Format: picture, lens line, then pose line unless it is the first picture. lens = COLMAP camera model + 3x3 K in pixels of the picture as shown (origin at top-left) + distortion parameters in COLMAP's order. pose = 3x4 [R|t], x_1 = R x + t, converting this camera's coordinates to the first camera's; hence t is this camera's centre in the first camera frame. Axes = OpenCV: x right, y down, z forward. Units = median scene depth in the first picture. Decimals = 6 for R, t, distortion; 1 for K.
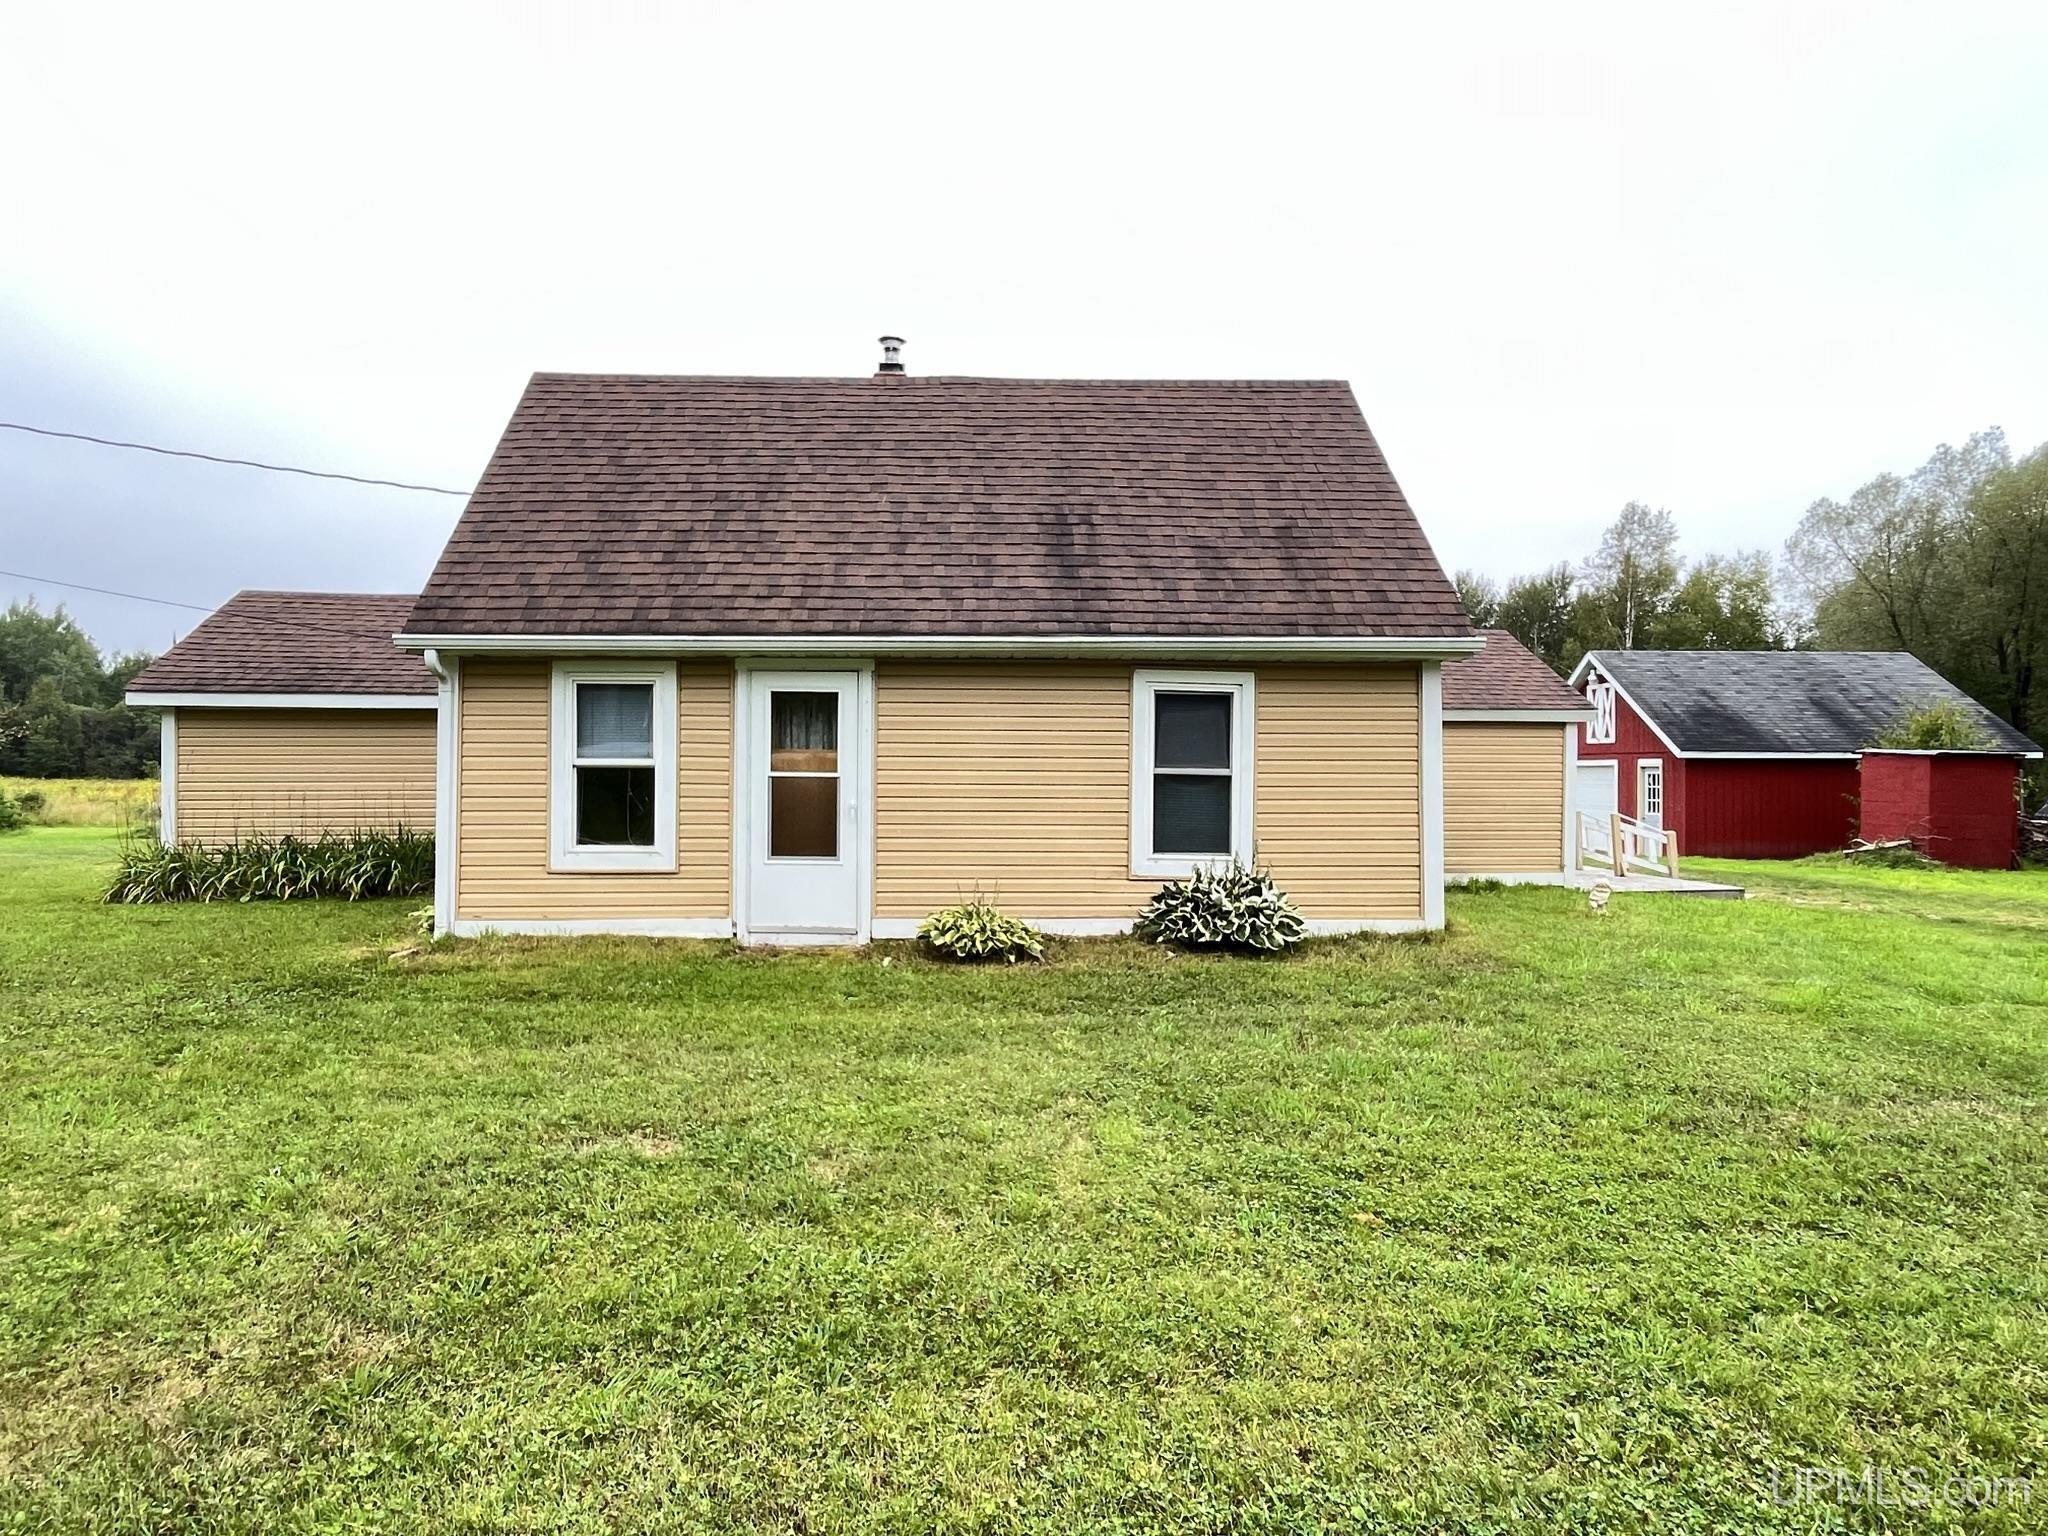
lens RADIAL K [[1184.7, 0, 1022.1], [0, 1184.7, 760.4], [0, 0, 1]] dist [0.000745, -0.001041]
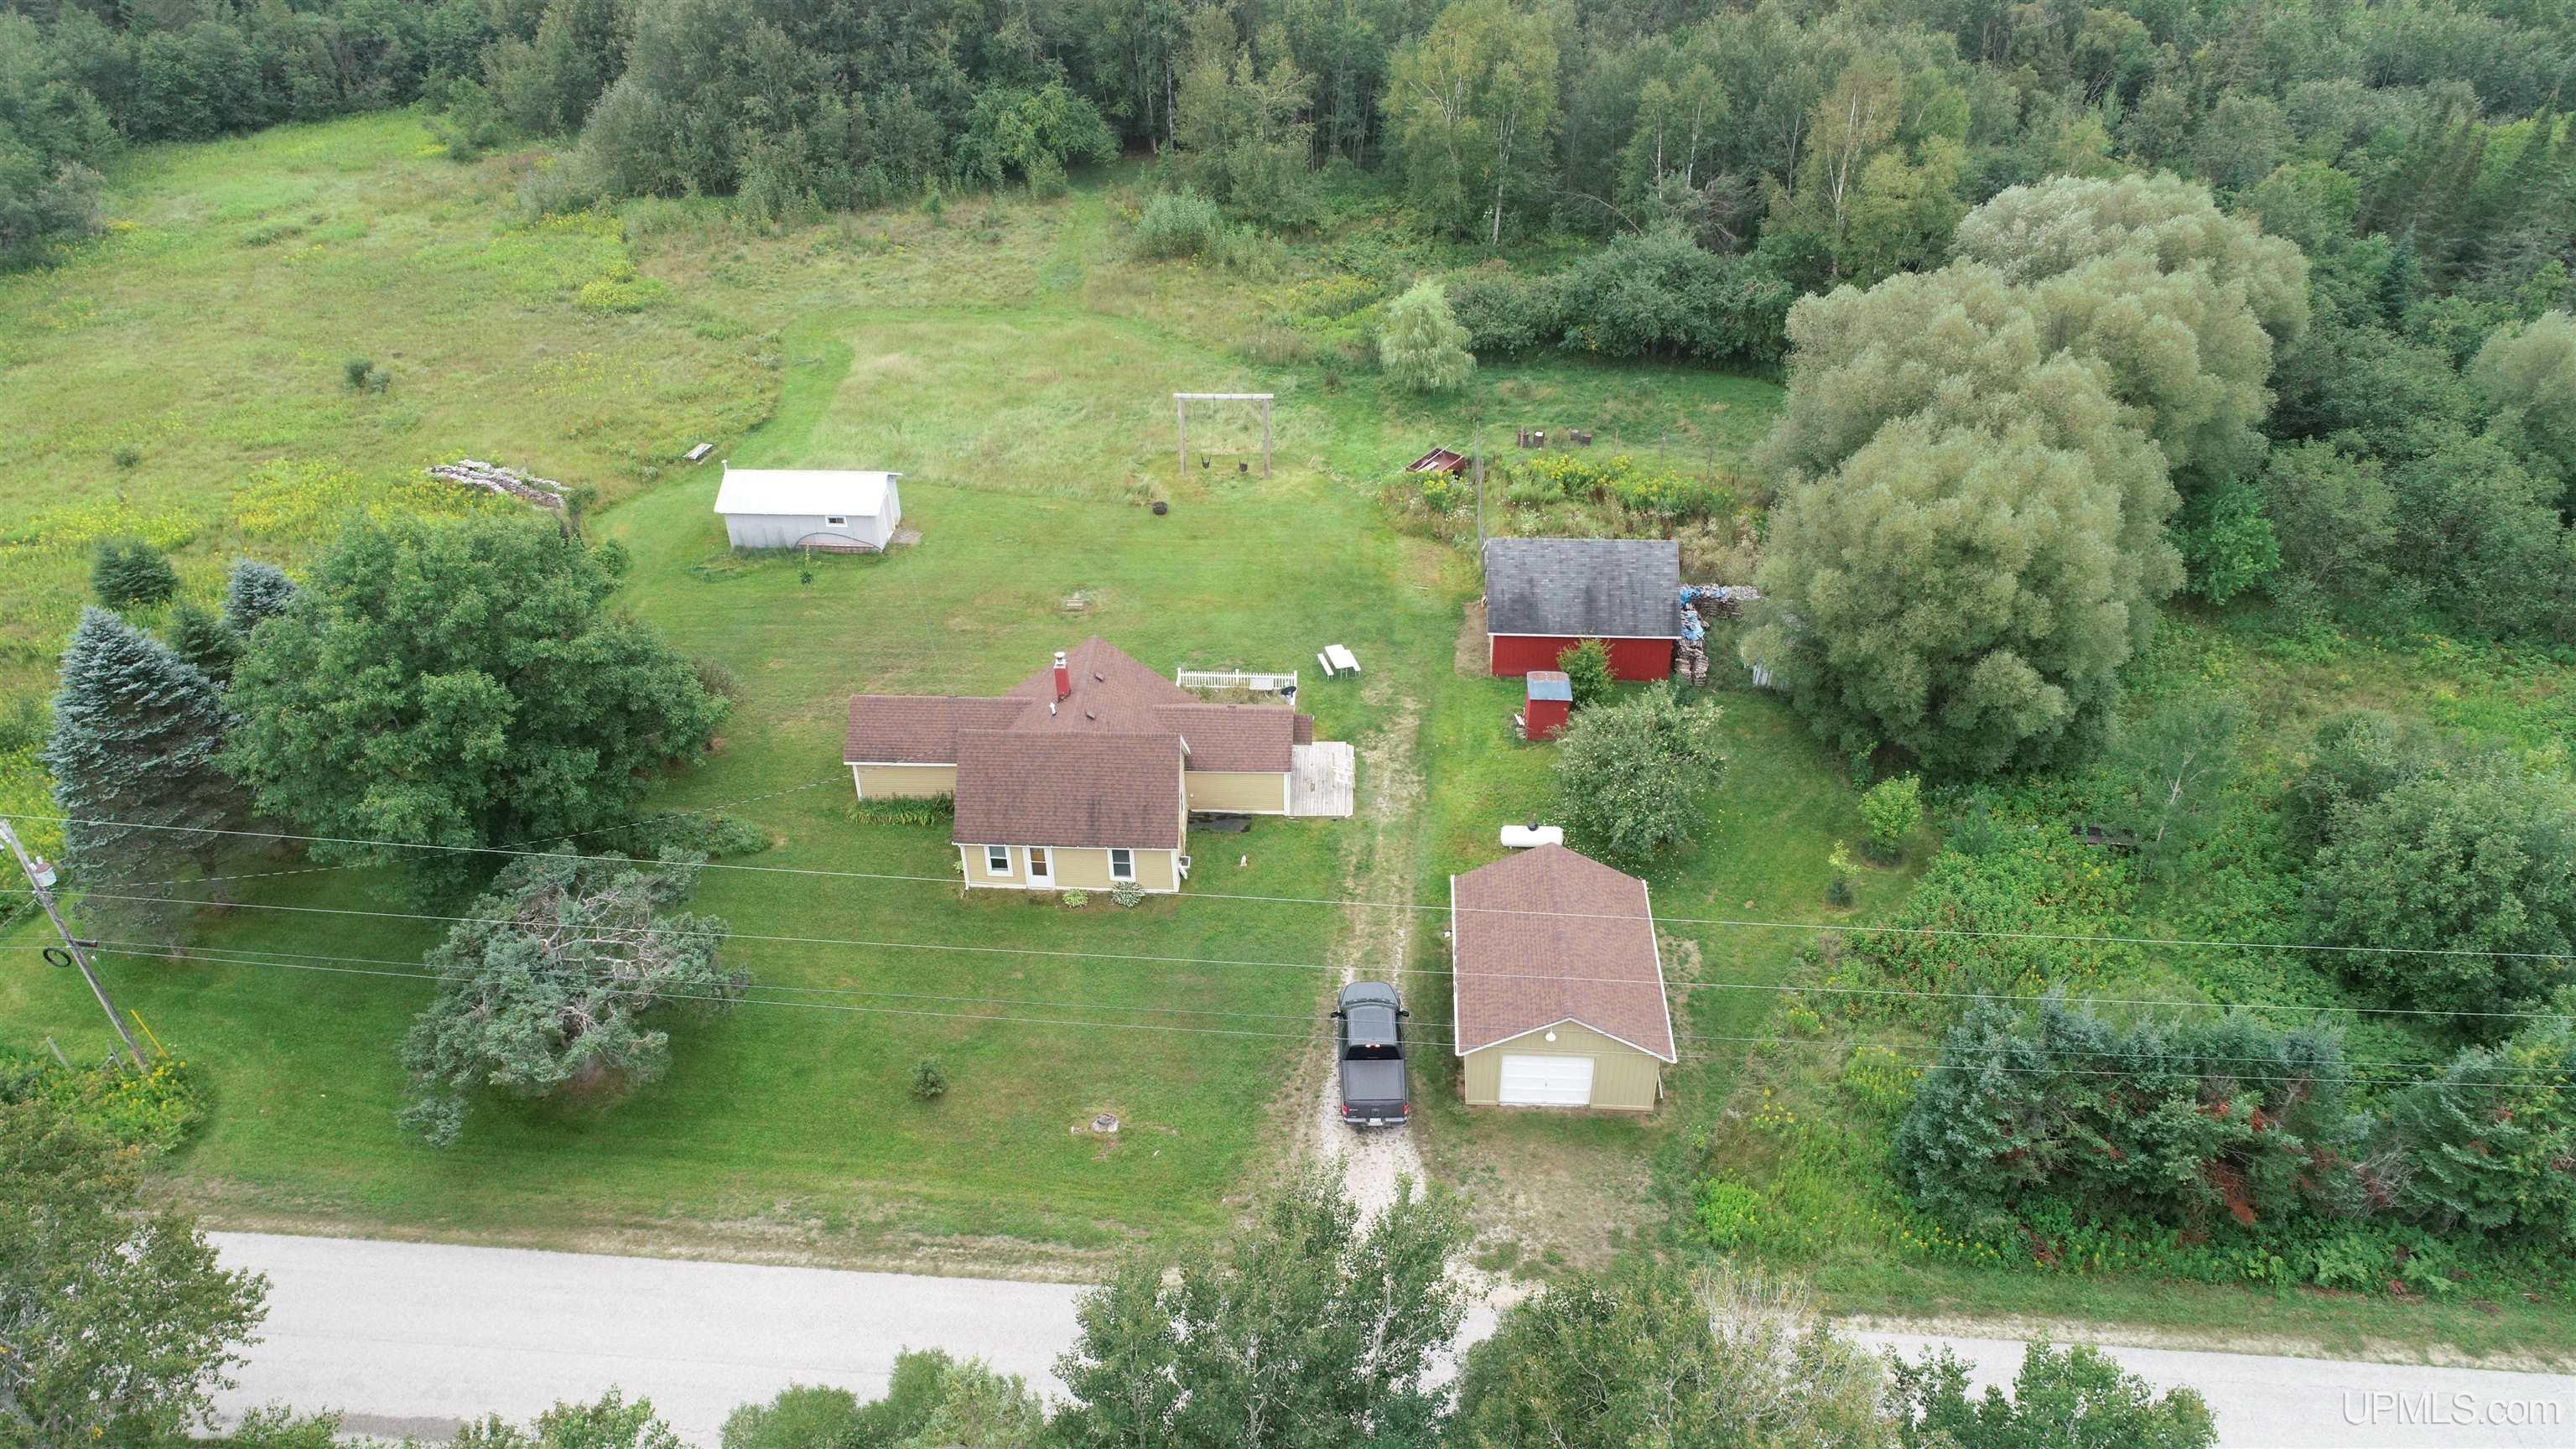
lens RADIAL K [[1712.2, 0, 1289.3], [0, 1712.2, 724.1], [0, 0, 1]] dist [-0.007231, 0.007098]
pose [[0.994343, 0.043001, -0.097127, 1.427573], [0.019452, 0.825212, 0.564488, -4.211258], [0.104424, -0.563184, 0.819707, -4.108680]]
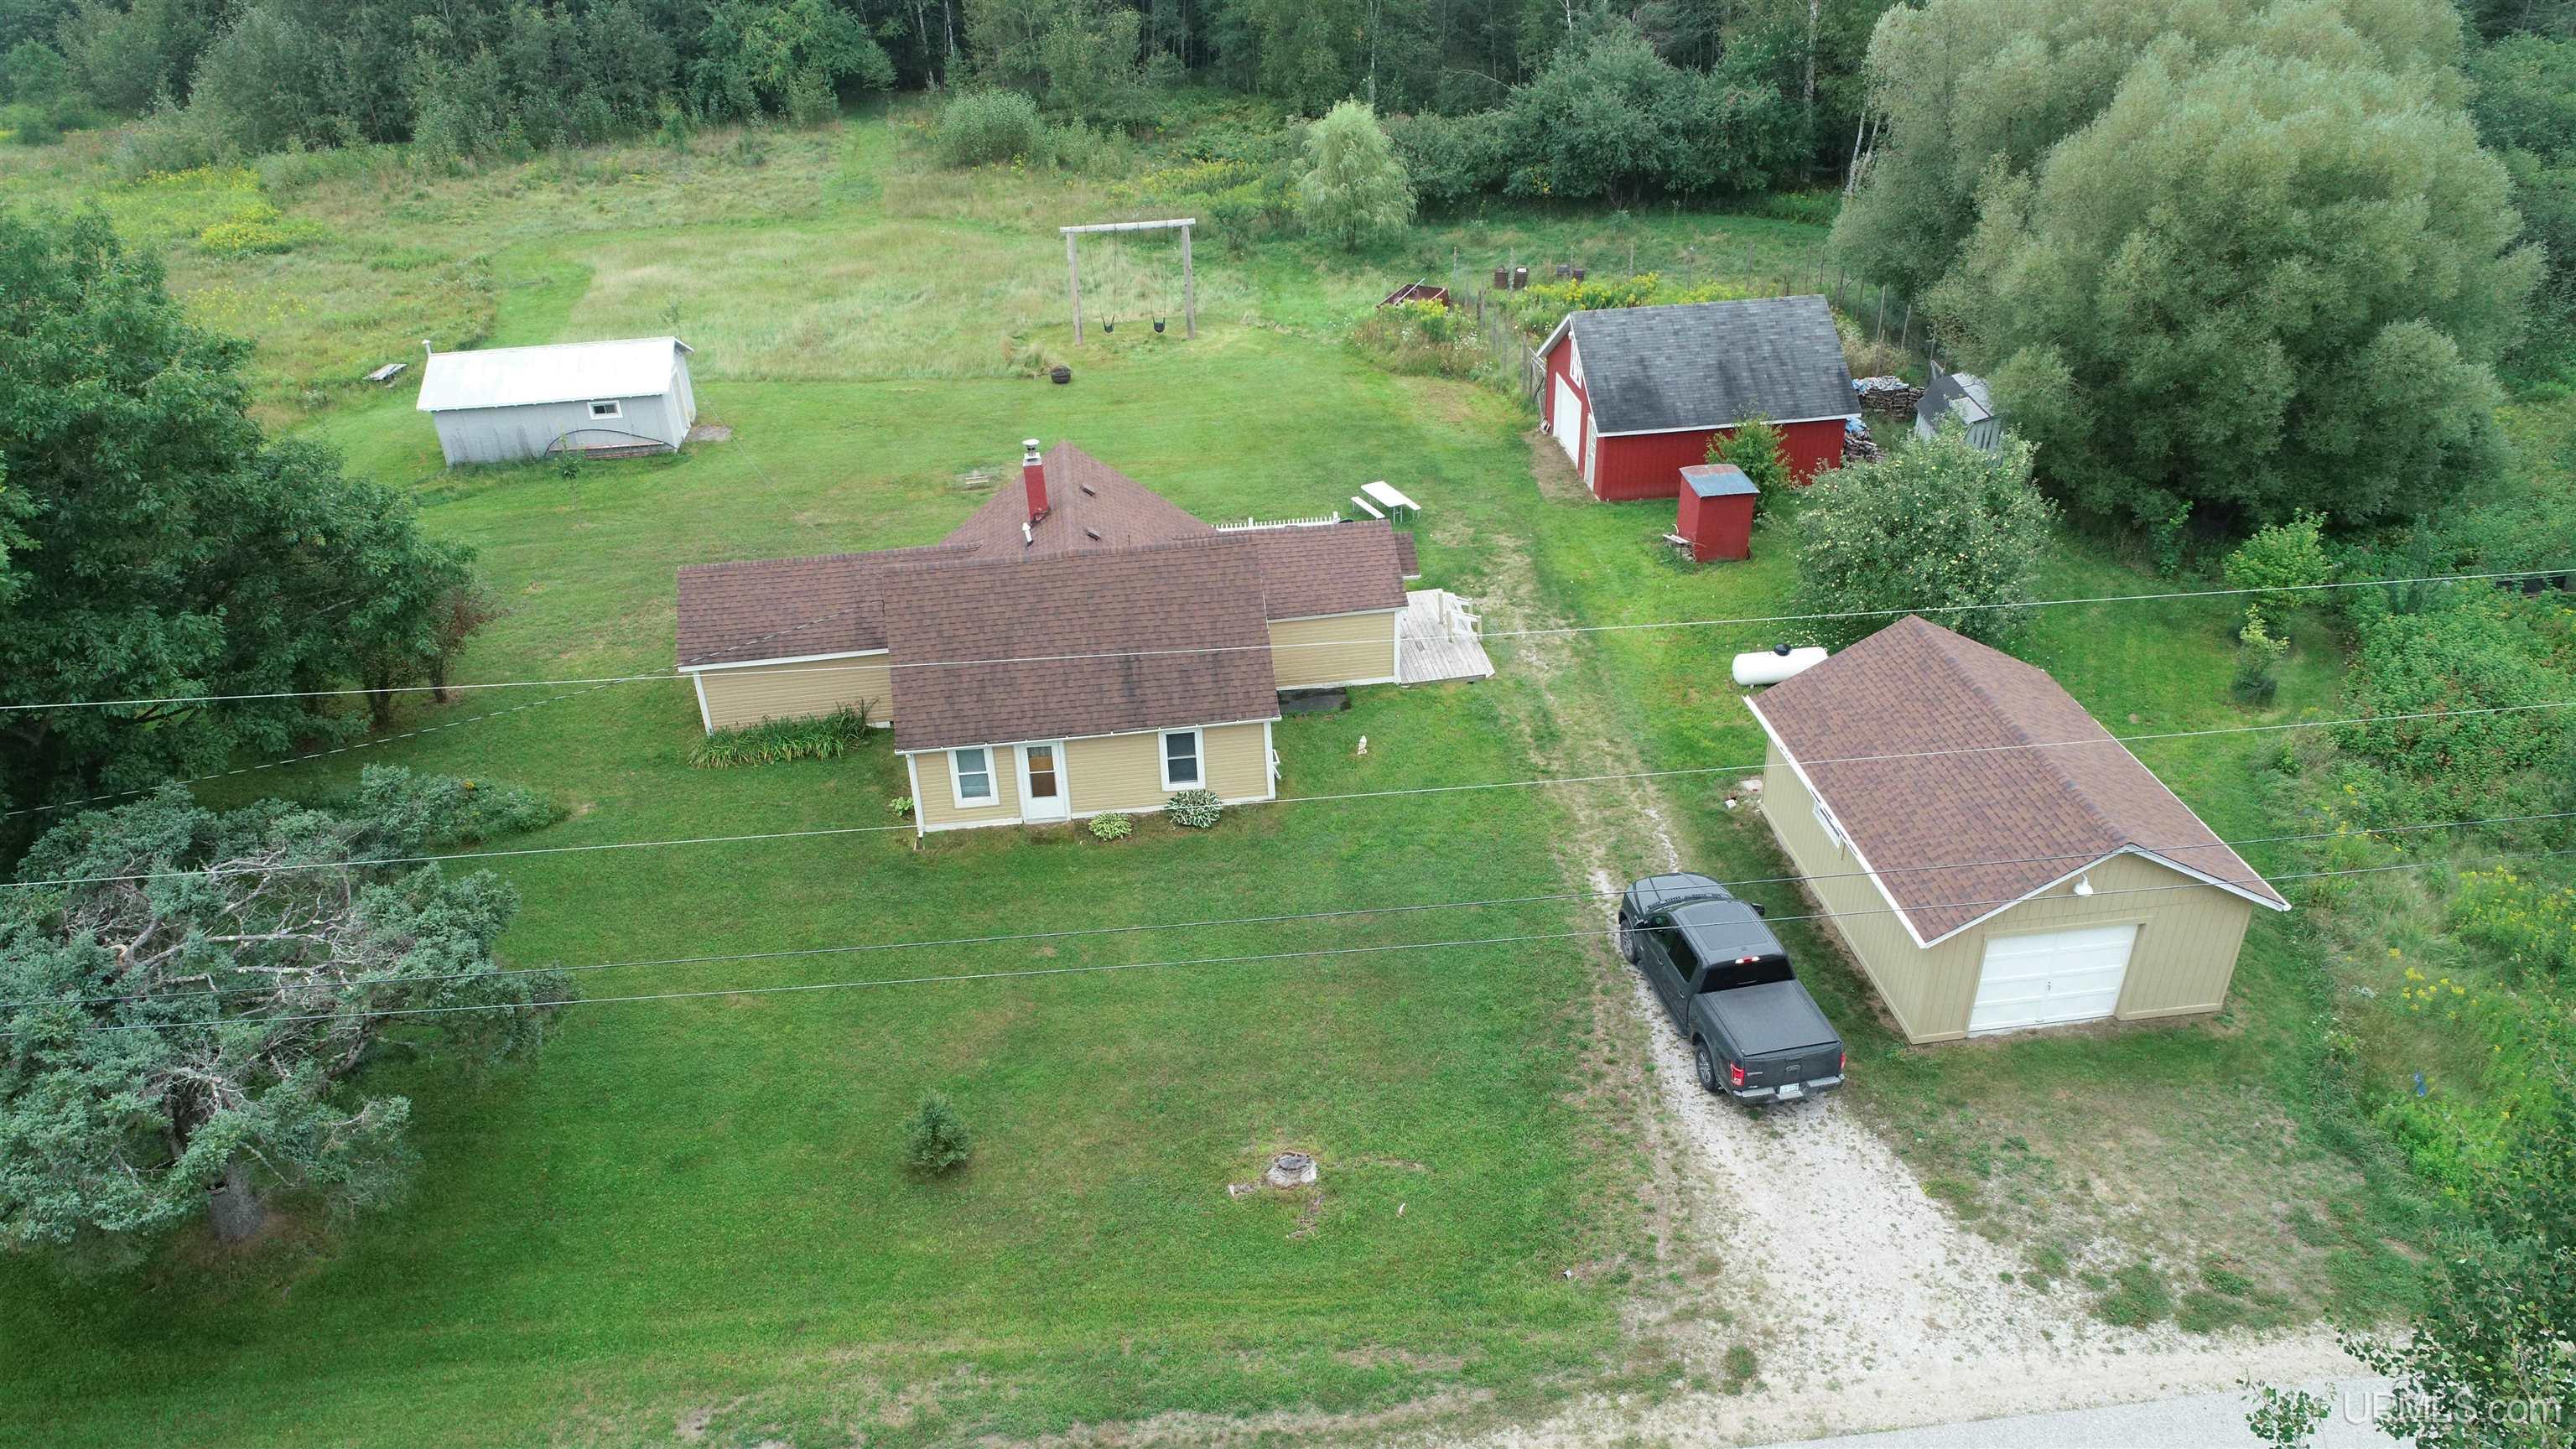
lens RADIAL K [[1712.2, 0, 1288.3], [0, 1712.2, 727.6], [0, 0, 1]] dist [-0.007231, 0.007098]
pose [[0.996481, -0.070516, 0.045322, 0.218172], [0.037340, 0.857479, 0.513162, -2.113169], [-0.075048, -0.509664, 0.857094, -2.432344]]
